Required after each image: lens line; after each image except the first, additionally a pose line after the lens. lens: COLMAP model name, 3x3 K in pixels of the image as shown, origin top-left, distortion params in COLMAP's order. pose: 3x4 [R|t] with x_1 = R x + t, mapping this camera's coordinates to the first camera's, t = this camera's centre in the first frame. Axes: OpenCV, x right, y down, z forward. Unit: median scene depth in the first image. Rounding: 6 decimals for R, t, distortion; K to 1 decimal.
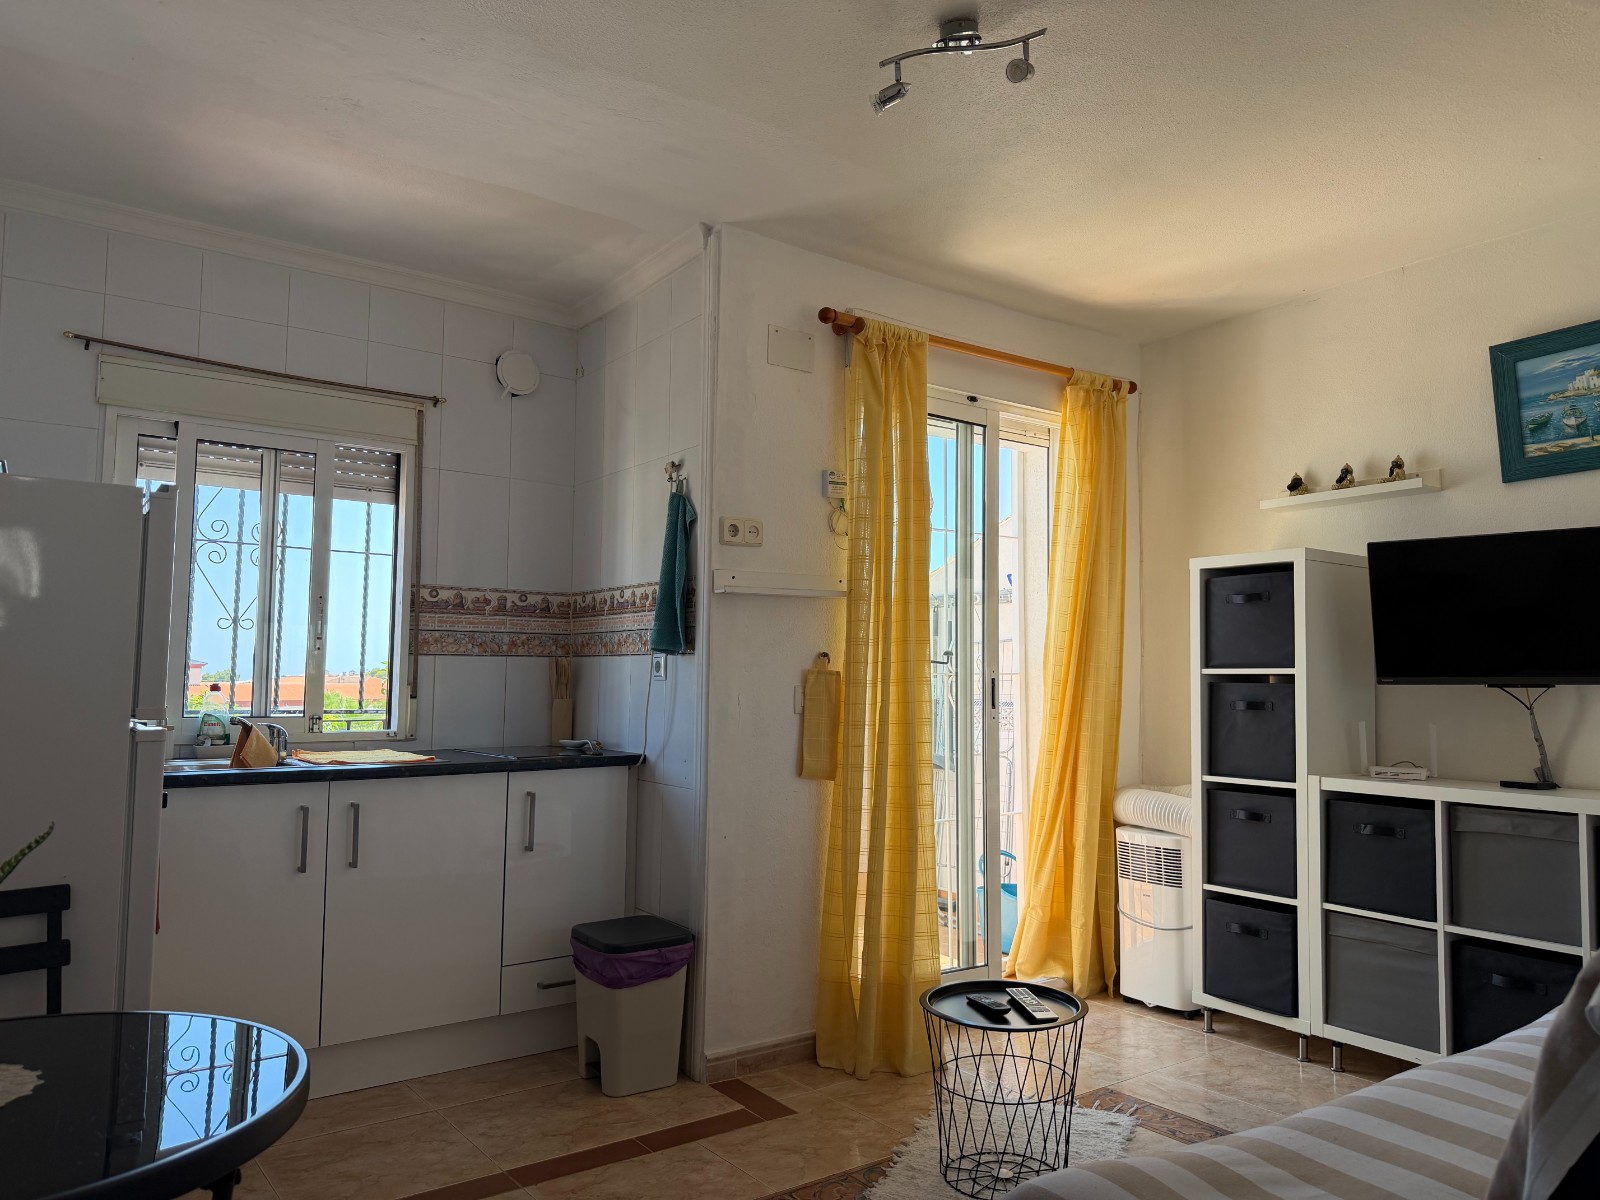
lens RADIAL K [[1095.5, 0, 800.0], [0, 1095.5, 600.0], [0, 0, 1]] dist [0.003378, 0.001584]
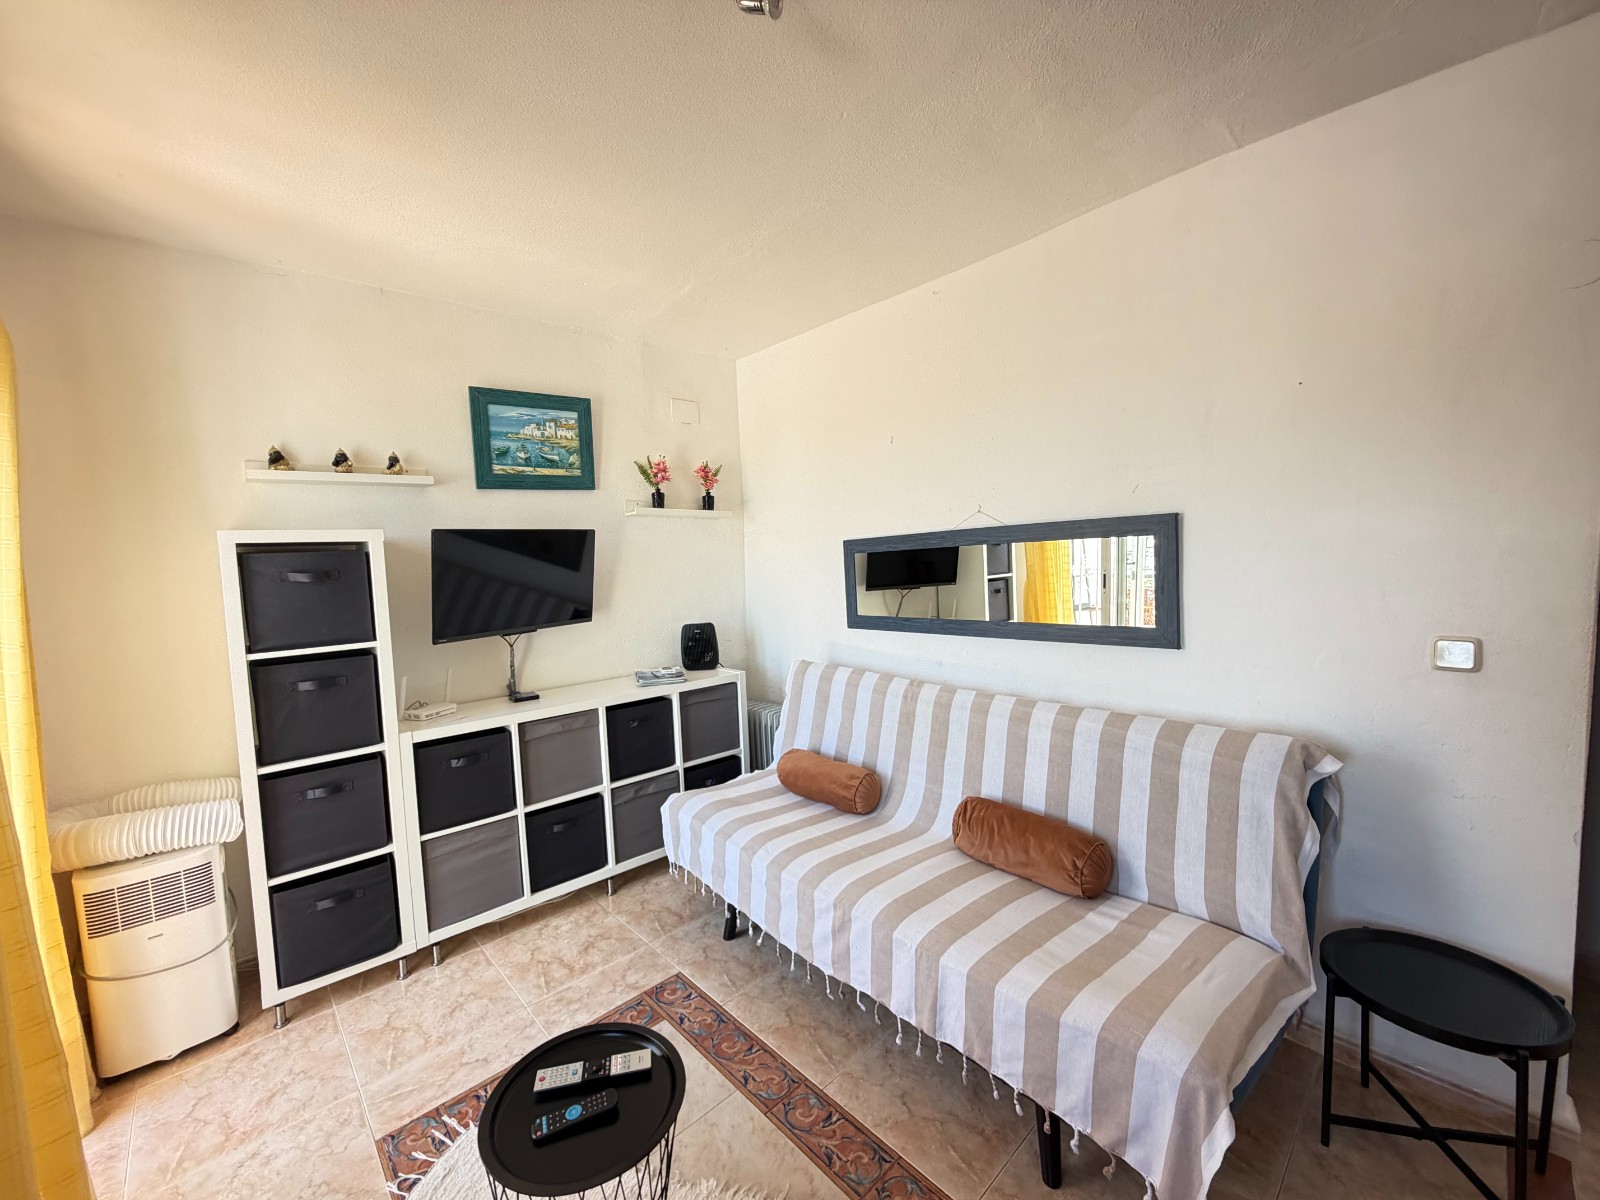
lens RADIAL K [[659.6, 0, 800.0], [0, 659.6, 600.0], [0, 0, 1]] dist [-0.001446, 0.000067]
pose [[-0.103973, -0.080404, 0.991325, -0.243091], [-0.032383, 0.996472, 0.077425, -0.044137], [-0.994053, -0.024052, -0.106210, 0.677320]]
